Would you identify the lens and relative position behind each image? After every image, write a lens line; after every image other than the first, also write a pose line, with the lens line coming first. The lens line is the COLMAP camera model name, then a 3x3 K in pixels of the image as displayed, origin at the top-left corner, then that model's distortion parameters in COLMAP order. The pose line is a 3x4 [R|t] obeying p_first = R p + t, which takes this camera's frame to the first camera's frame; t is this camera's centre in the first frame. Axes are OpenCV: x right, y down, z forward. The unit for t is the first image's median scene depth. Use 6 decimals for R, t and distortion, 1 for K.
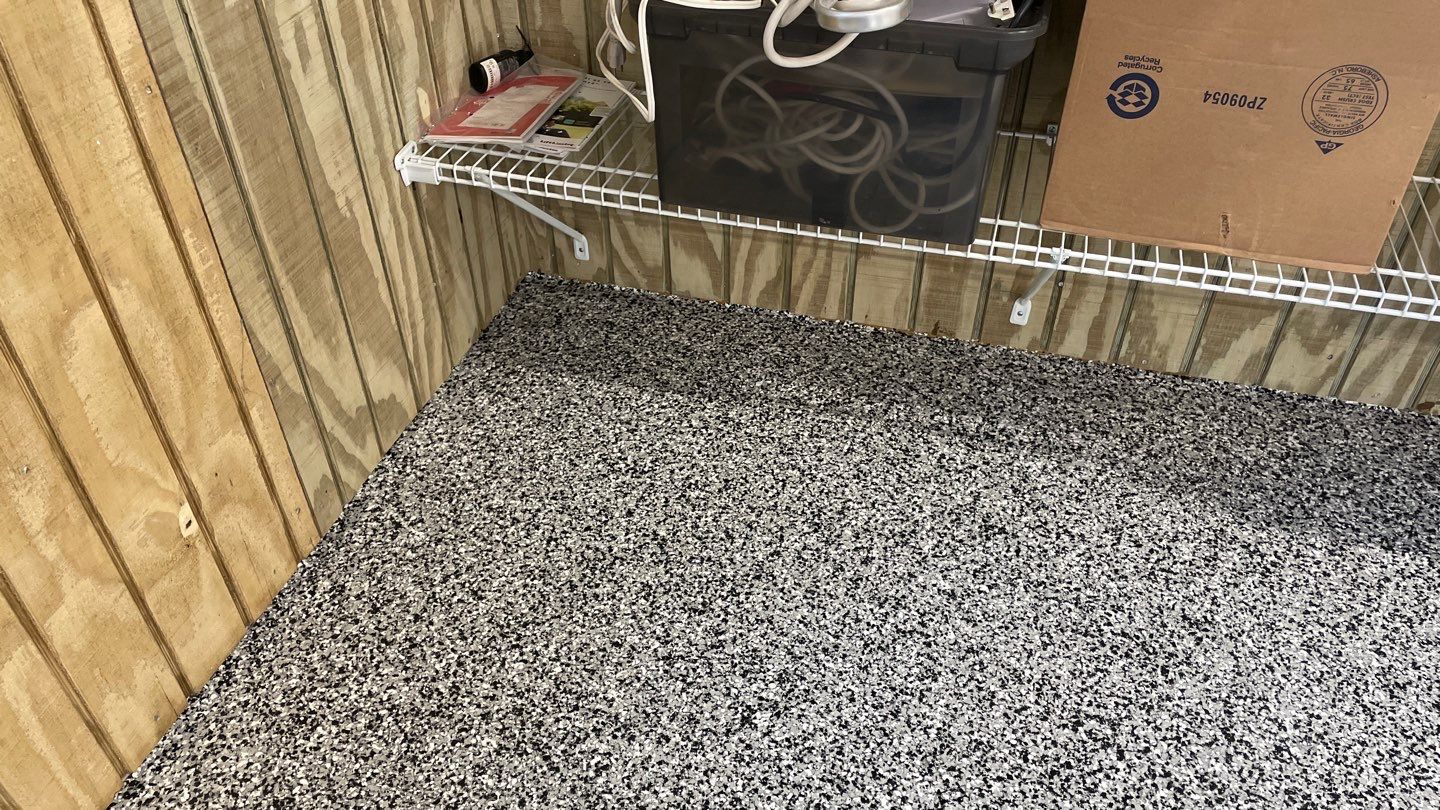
lens RADIAL K [[1085.7, 0, 720.9], [0, 1085.7, 401.4], [0, 0, 1]] dist [0.098648, -0.130748]
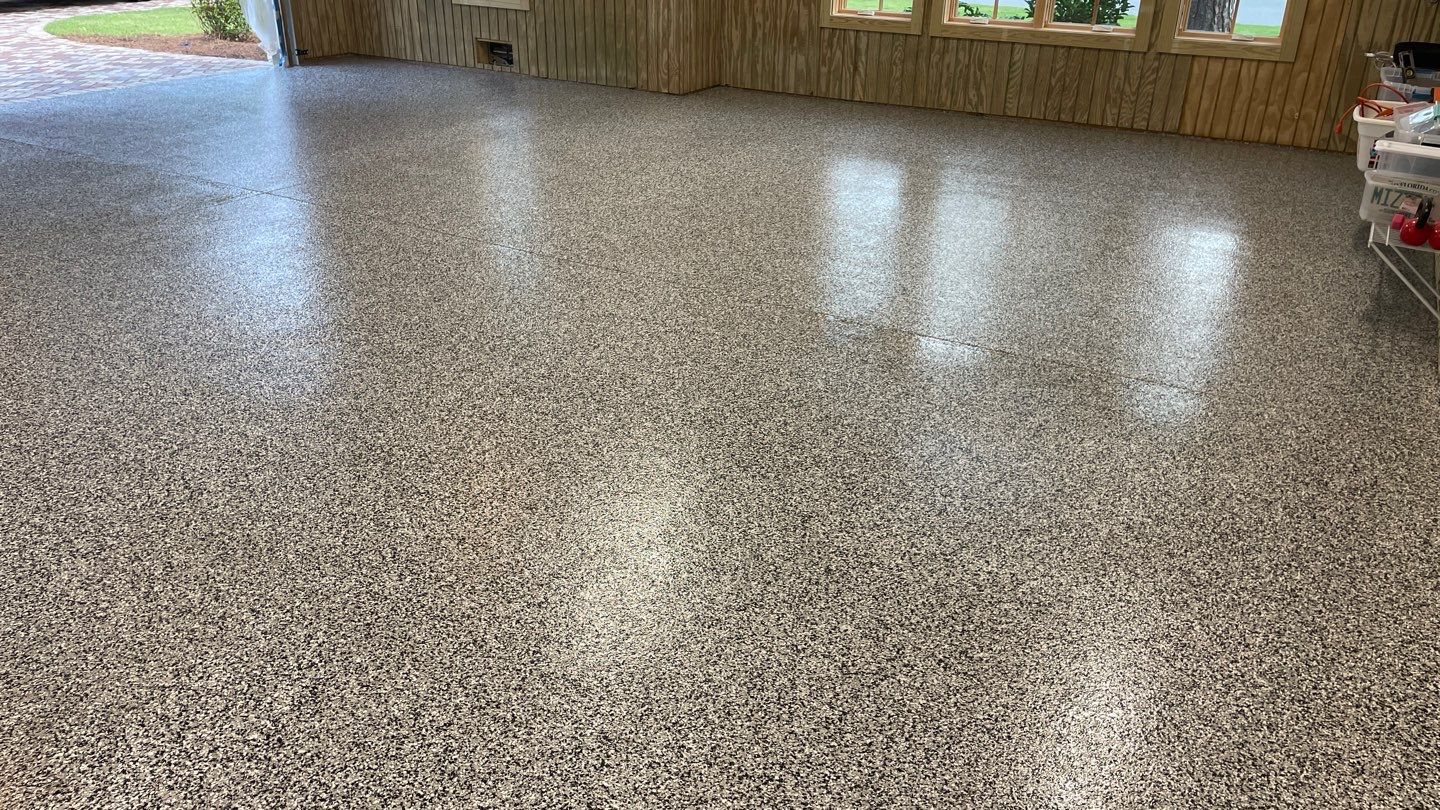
lens RADIAL K [[1085.7, 0, 728.3], [0, 1085.7, 397.5], [0, 0, 1]] dist [0.098648, -0.130748]
pose [[-0.238366, 0.410613, -0.880101, 5.713288], [-0.631895, 0.622592, 0.461614, 0.216465], [0.737489, 0.666165, 0.111060, -0.891423]]
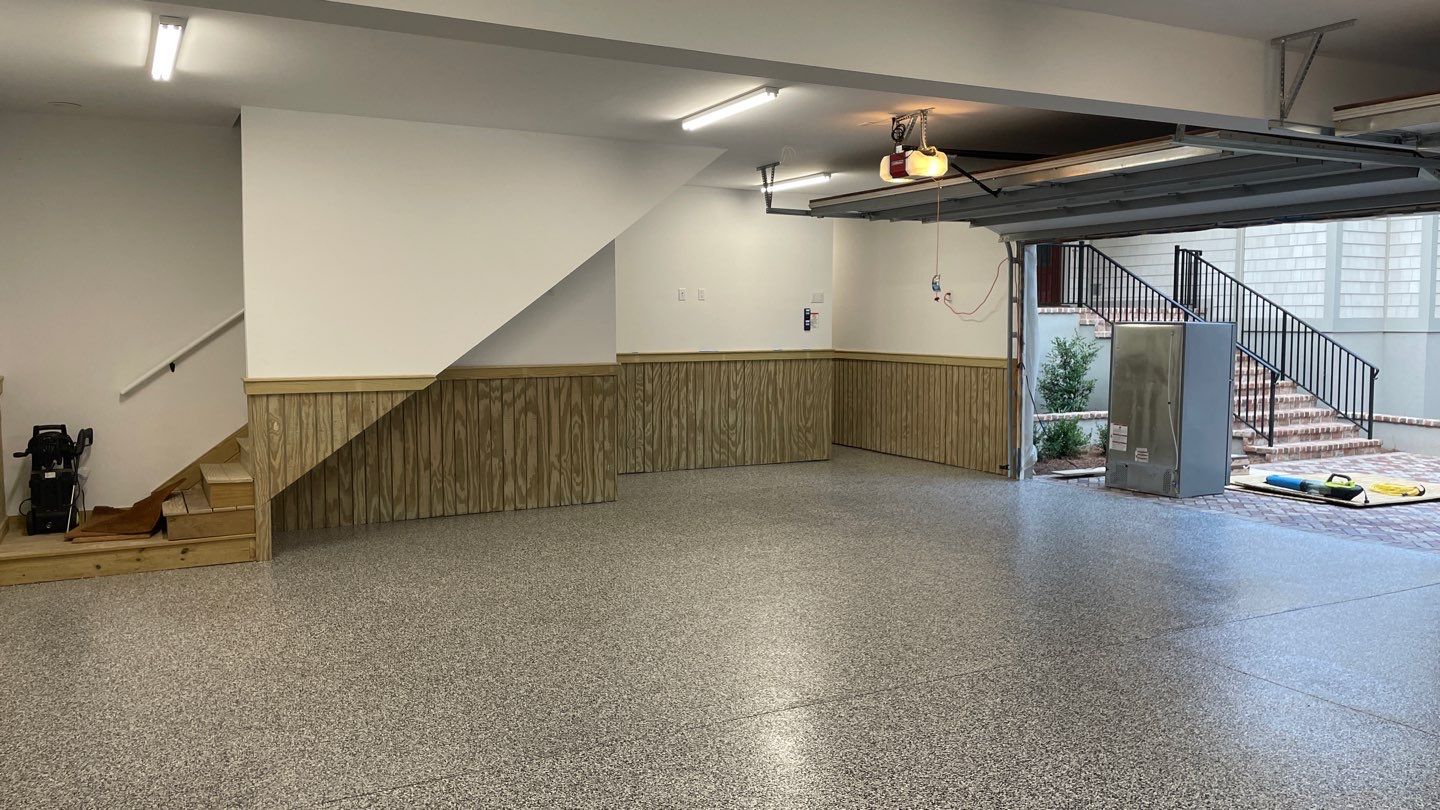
lens RADIAL K [[1085.7, 0, 724.6], [0, 1085.7, 391.8], [0, 0, 1]] dist [0.098648, -0.130748]
pose [[-0.695464, -0.043948, 0.717216, -0.041285], [0.460483, 0.738979, 0.491798, -0.692185], [-0.551621, 0.672294, -0.493696, 0.078985]]
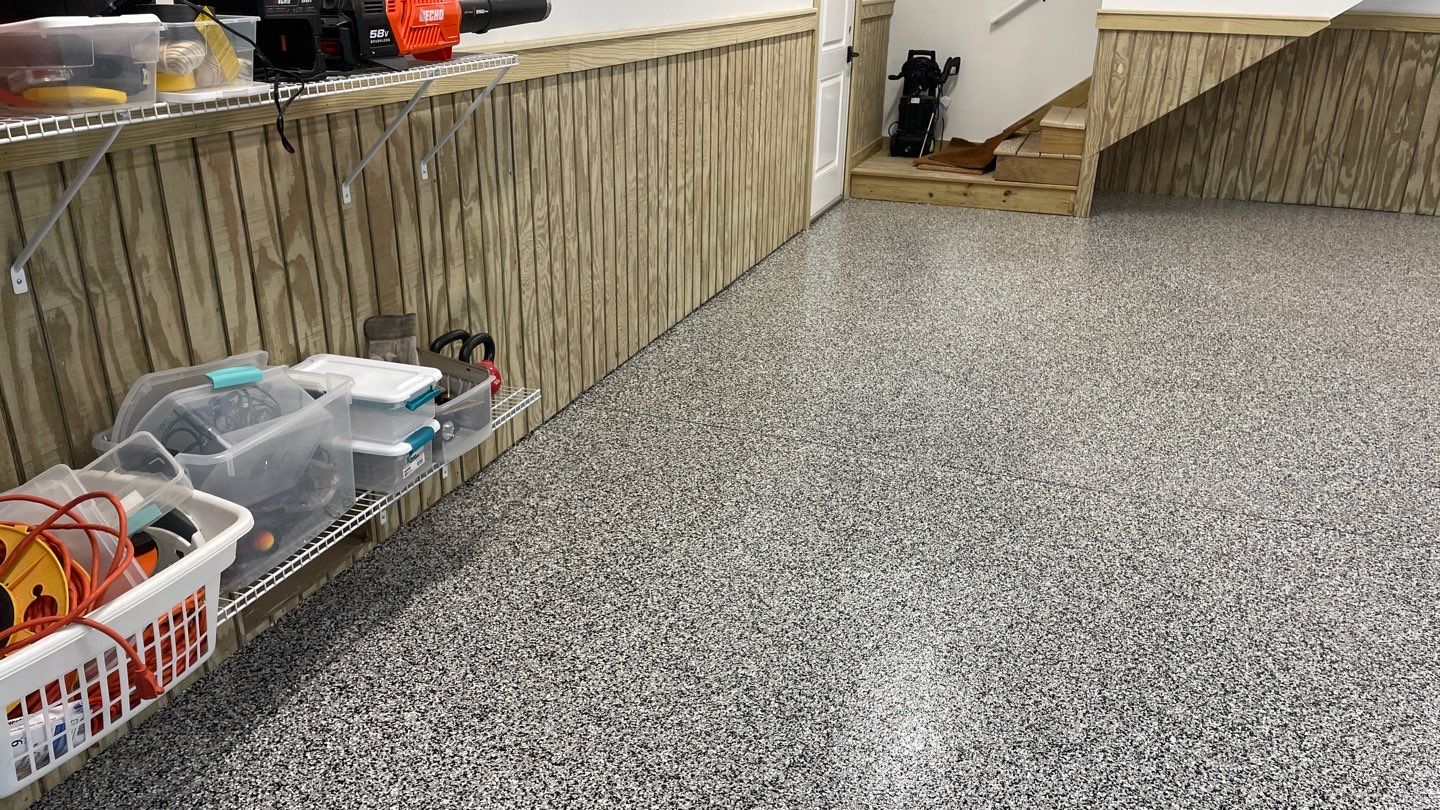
lens RADIAL K [[1085.7, 0, 719.8], [0, 1085.7, 411.5], [0, 0, 1]] dist [0.098648, -0.130748]
pose [[0.070272, -0.374657, 0.924497, 0.228091], [0.618752, 0.743322, 0.254203, -0.083063], [-0.782437, 0.554170, 0.284054, -0.458596]]
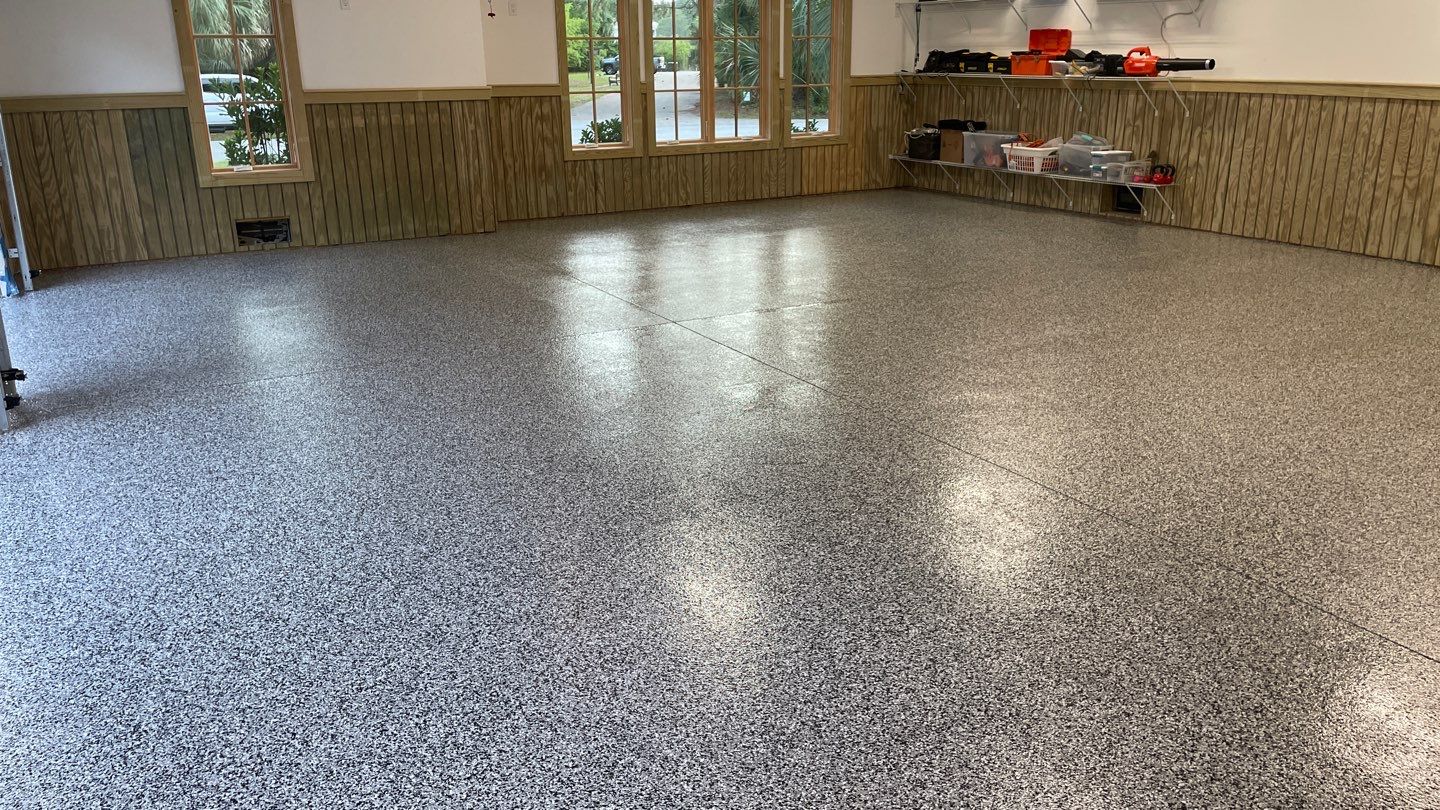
lens RADIAL K [[1085.7, 0, 723.8], [0, 1085.7, 397.0], [0, 0, 1]] dist [0.098648, -0.130748]
pose [[0.712785, 0.211245, -0.668815, 5.505242], [-0.442194, 0.875525, -0.194730, 4.127439], [0.544429, 0.434547, 0.717472, -5.665218]]
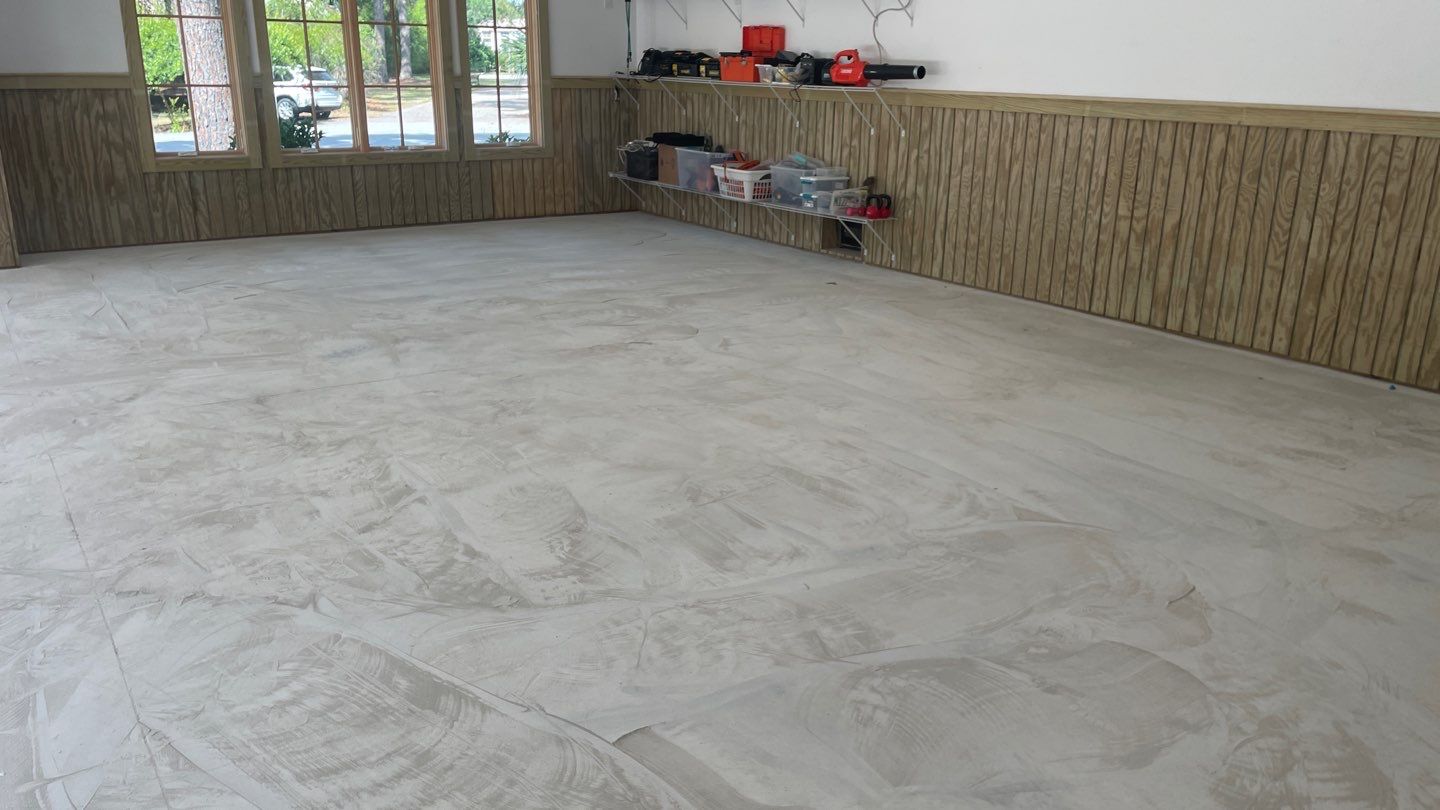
lens RADIAL K [[1085.7, 0, 730.8], [0, 1085.7, 406.1], [0, 0, 1]] dist [0.098648, -0.130748]
pose [[0.779667, 0.206950, -0.591009, 5.501135], [-0.413268, 0.879134, -0.237347, 2.819191], [0.470457, 0.429297, 0.770957, -3.968097]]
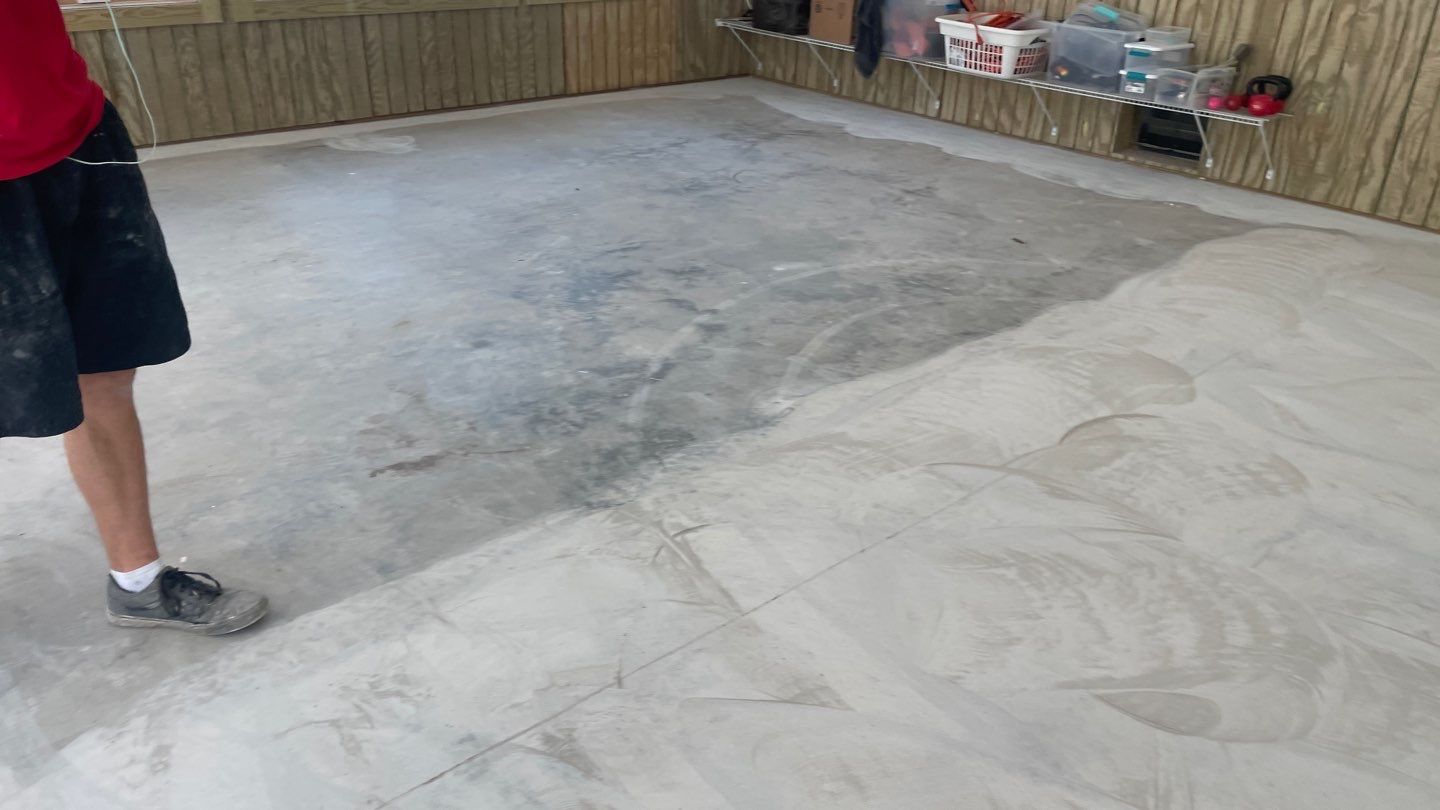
lens RADIAL K [[1085.7, 0, 748.6], [0, 1085.7, 404.1], [0, 0, 1]] dist [0.098648, -0.130748]
pose [[0.852614, 0.266419, -0.449522, 2.837215], [-0.364047, 0.919987, -0.145240, 2.298787], [0.374860, 0.287481, 0.881382, -3.191075]]
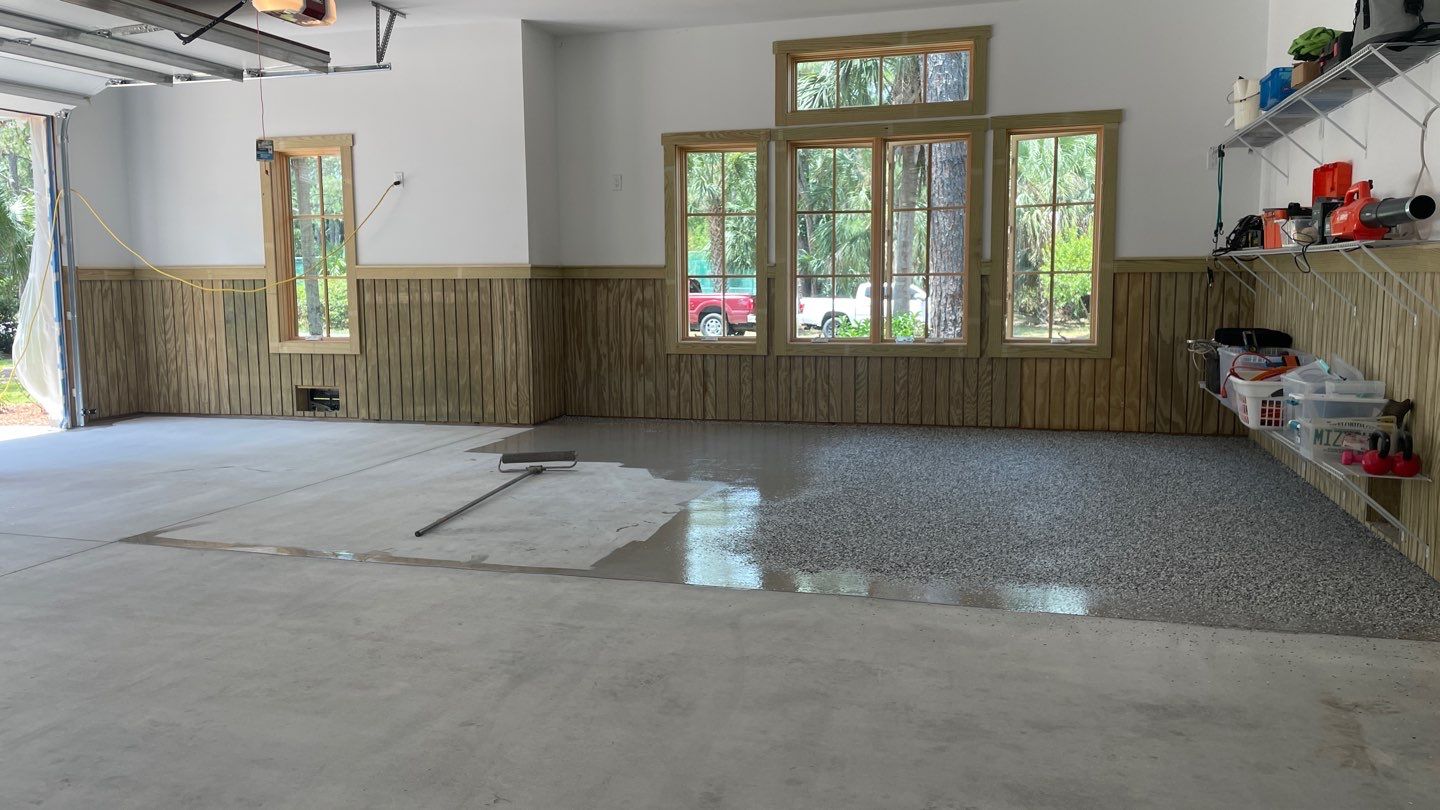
lens RADIAL K [[1085.7, 0, 719.6], [0, 1085.7, 395.7], [0, 0, 1]] dist [0.098648, -0.130748]
pose [[0.002473, 0.114979, -0.993365, 5.579221], [-0.631134, 0.770707, 0.087636, 0.929440], [0.775670, 0.626730, 0.074473, -1.320266]]
